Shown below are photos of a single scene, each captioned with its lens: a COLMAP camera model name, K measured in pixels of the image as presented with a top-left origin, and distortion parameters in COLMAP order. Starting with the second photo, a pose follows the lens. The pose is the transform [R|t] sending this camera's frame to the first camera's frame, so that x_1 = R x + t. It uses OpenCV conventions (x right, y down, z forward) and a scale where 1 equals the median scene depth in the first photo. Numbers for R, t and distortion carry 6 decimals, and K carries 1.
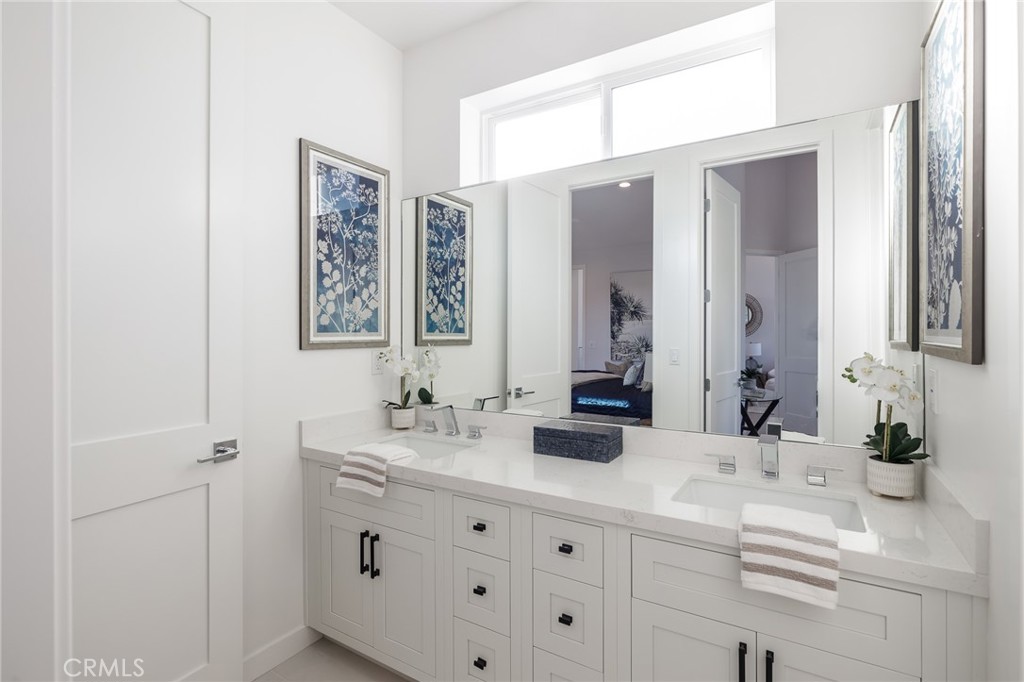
lens RADIAL K [[474.5, 0, 512.0], [0, 474.5, 341.0], [0, 0, 1]] dist [0.000391, -0.000071]
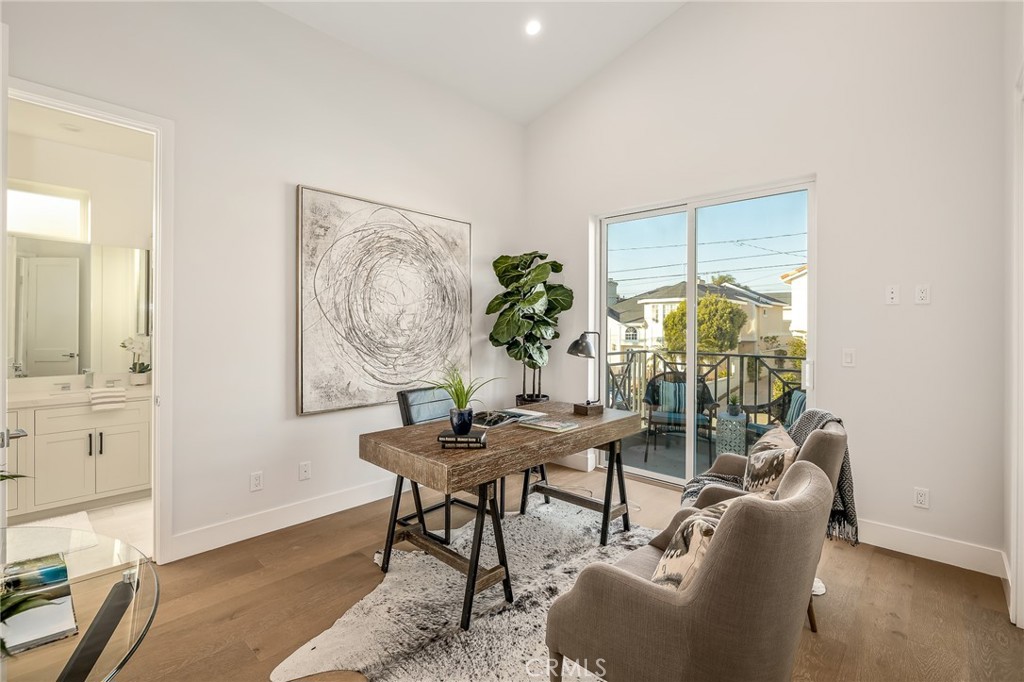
lens RADIAL K [[474.5, 0, 512.0], [0, 474.5, 341.0], [0, 0, 1]] dist [0.000391, -0.000071]
pose [[0.212246, 0.003173, 0.977211, -1.485290], [-0.003569, 0.999991, -0.002471, 0.052486], [-0.977210, -0.002963, 0.212255, -1.760209]]
